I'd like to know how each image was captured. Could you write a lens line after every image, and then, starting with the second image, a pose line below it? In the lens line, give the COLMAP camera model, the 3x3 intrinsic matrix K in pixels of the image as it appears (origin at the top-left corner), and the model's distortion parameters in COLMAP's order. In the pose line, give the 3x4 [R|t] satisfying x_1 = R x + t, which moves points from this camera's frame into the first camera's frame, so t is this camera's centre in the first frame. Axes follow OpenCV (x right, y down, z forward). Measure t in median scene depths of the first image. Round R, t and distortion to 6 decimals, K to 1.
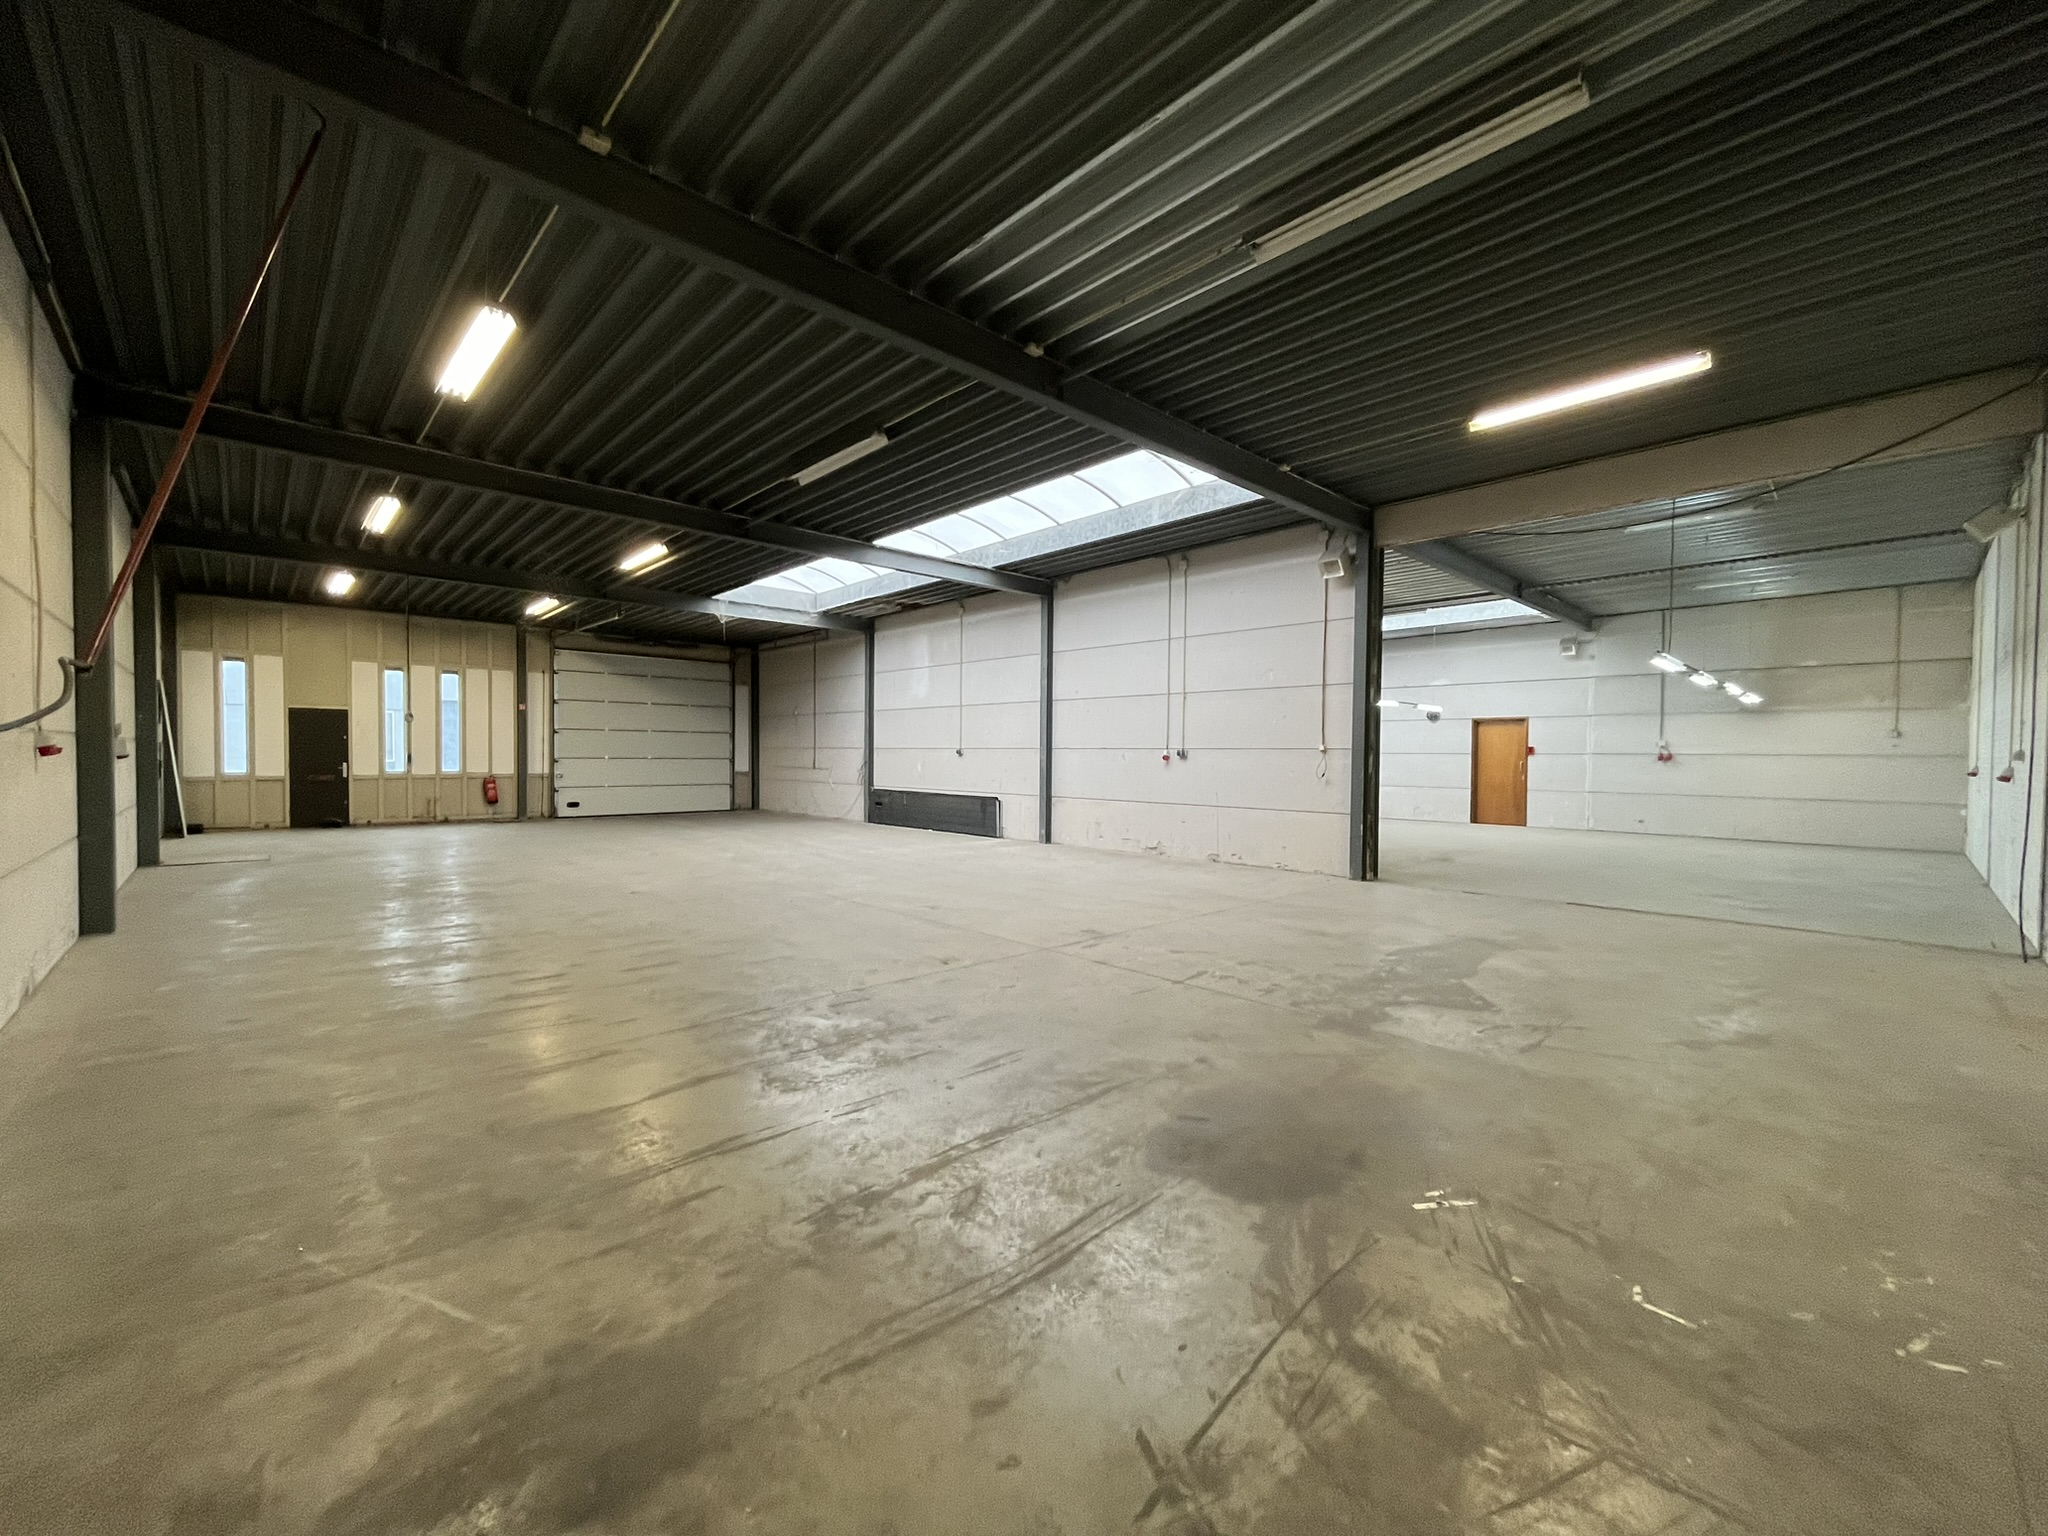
lens RADIAL K [[814.5, 0, 1019.5], [0, 814.5, 766.9], [0, 0, 1]] dist [-0.003645, 0.000199]
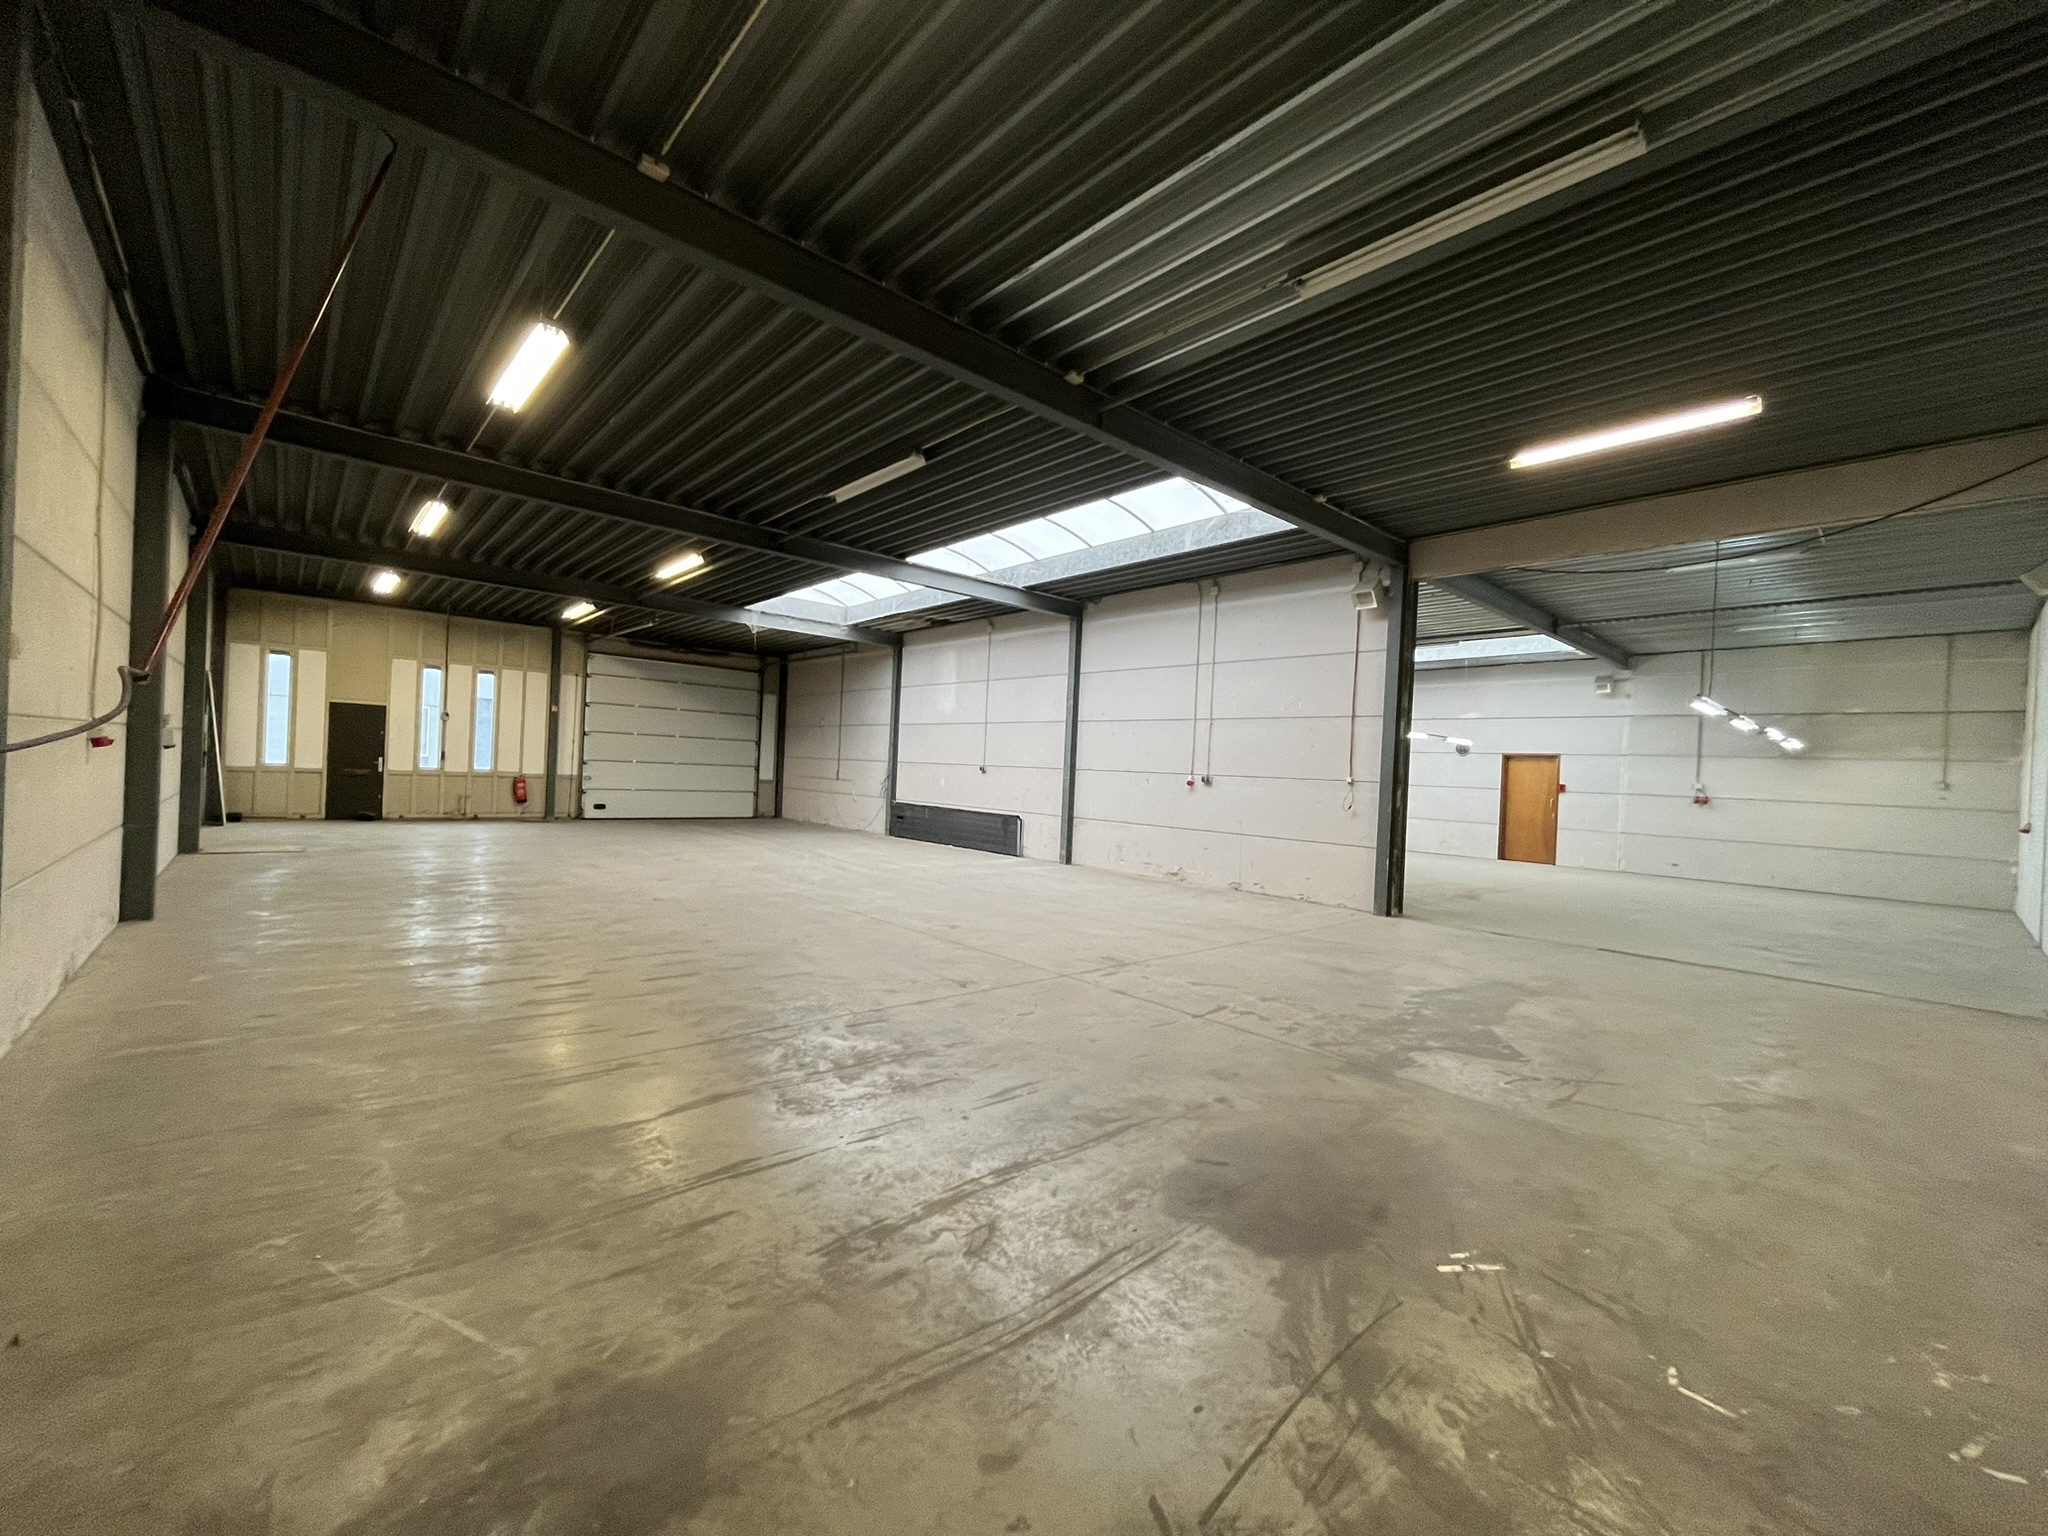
lens RADIAL K [[814.5, 0, 1021.8], [0, 814.5, 769.8], [0, 0, 1]] dist [-0.003645, 0.000199]
pose [[0.999027, 0.036423, -0.024873, -0.005099], [-0.036856, 0.999173, -0.017177, -0.009844], [0.024227, 0.018077, 0.999543, 0.002118]]
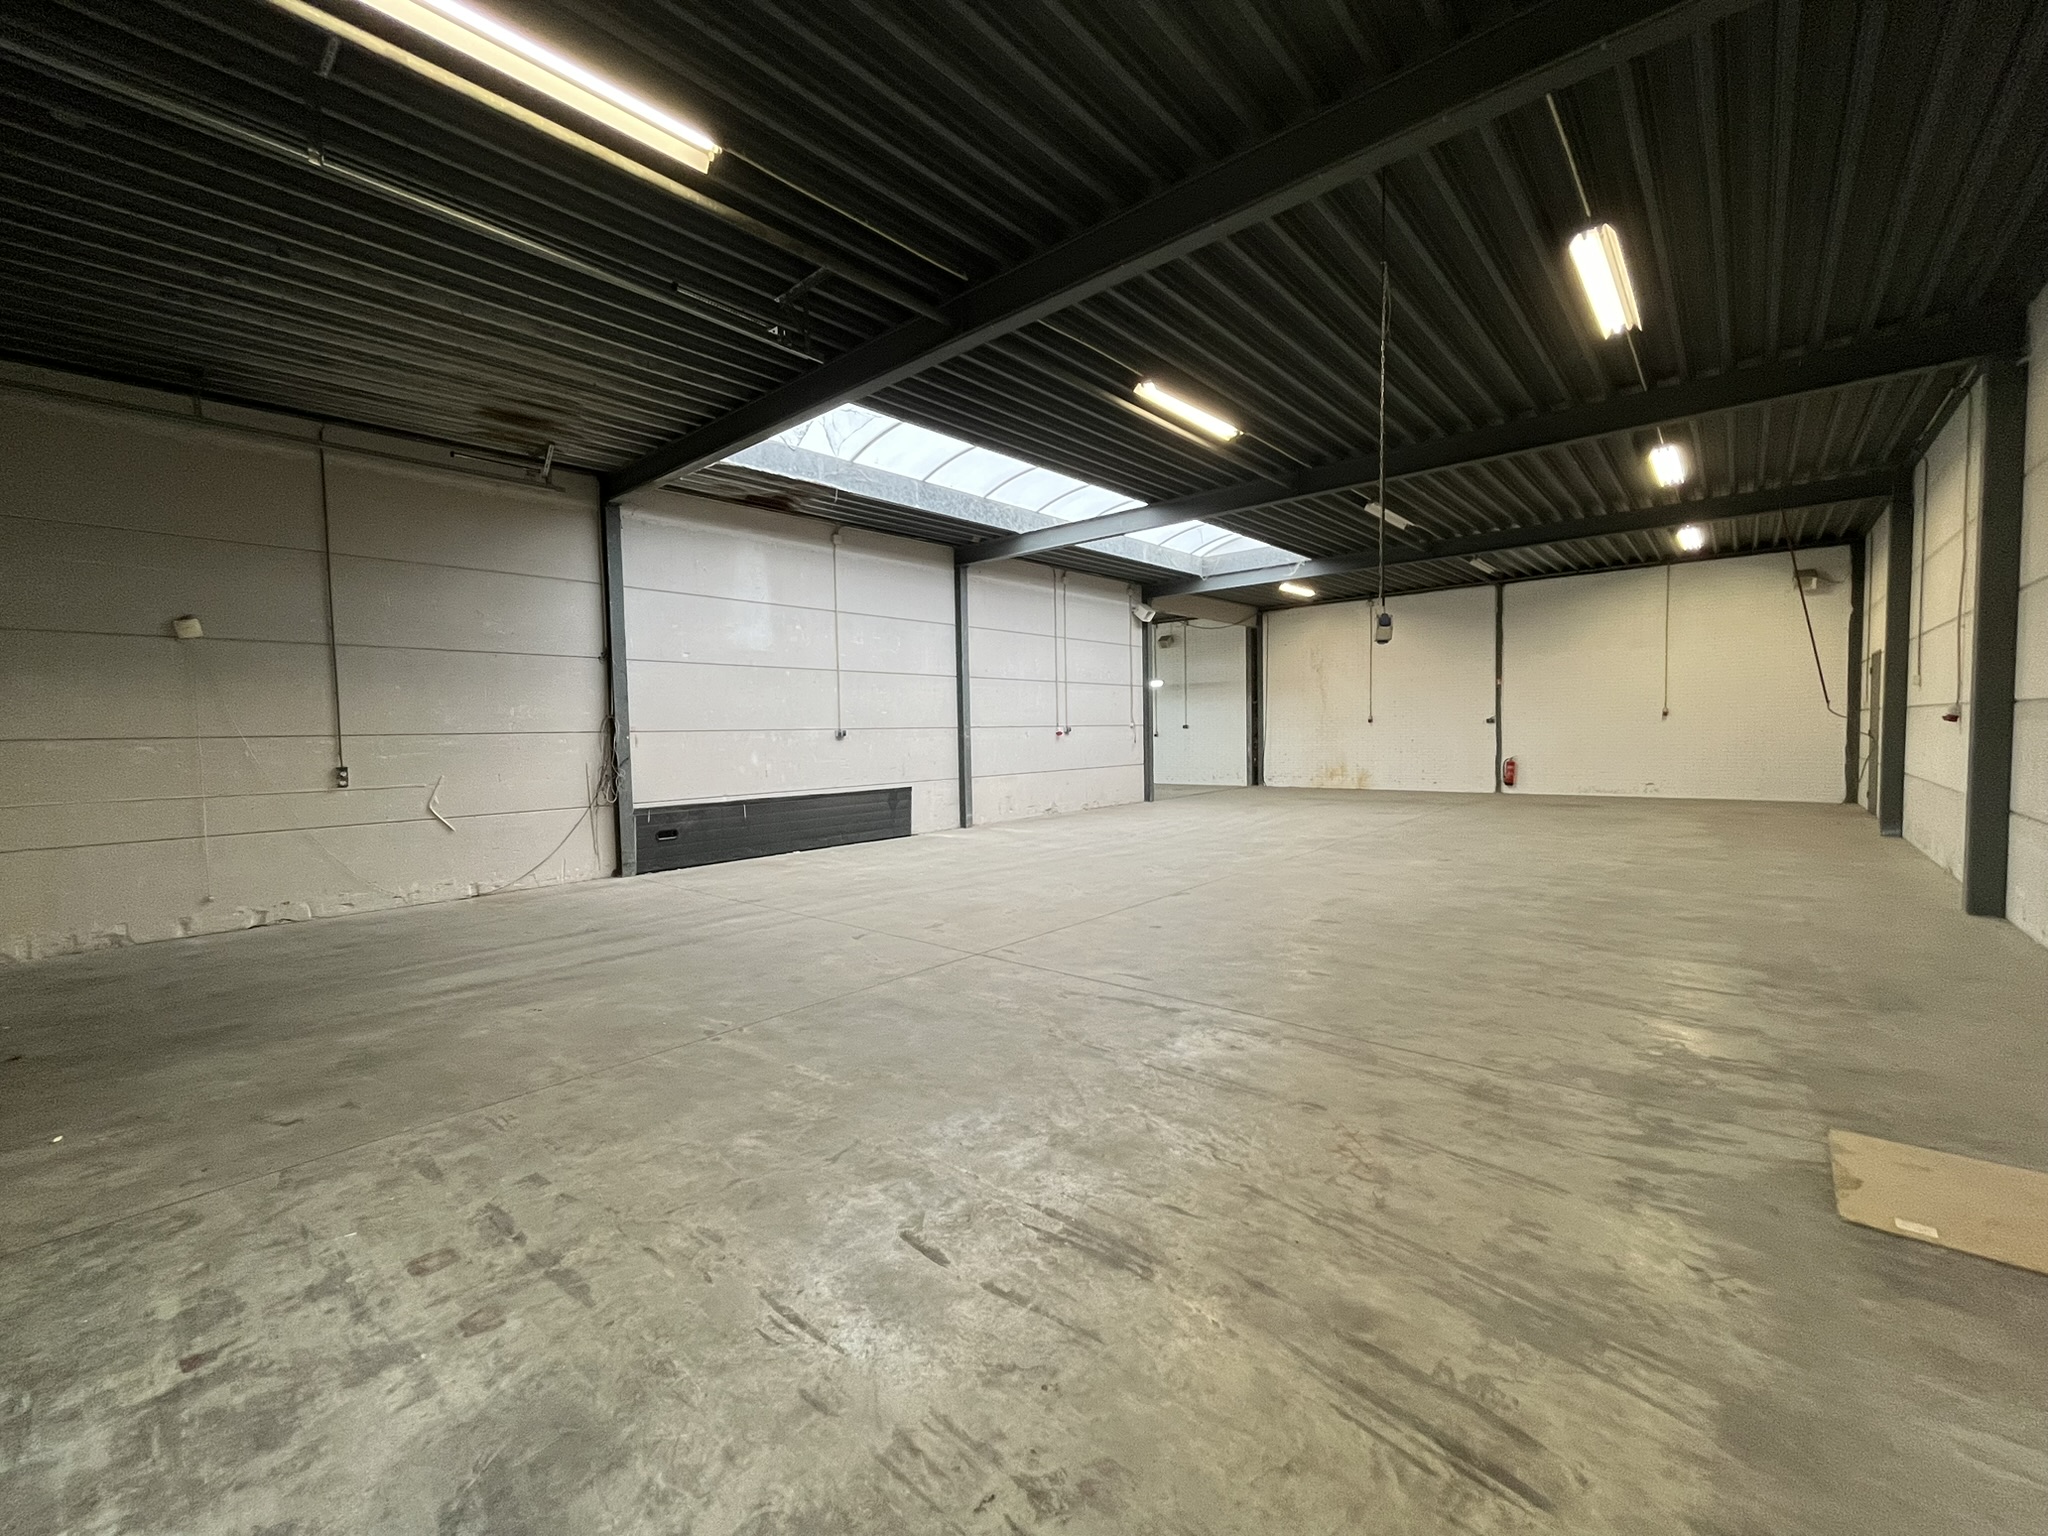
lens RADIAL K [[814.5, 0, 1032.2], [0, 814.5, 770.0], [0, 0, 1]] dist [-0.003645, 0.000199]
pose [[-0.079299, -0.055471, 0.995306, -3.518380], [0.032837, 0.997763, 0.058225, -0.099516], [-0.996310, 0.037300, -0.077300, 3.840624]]
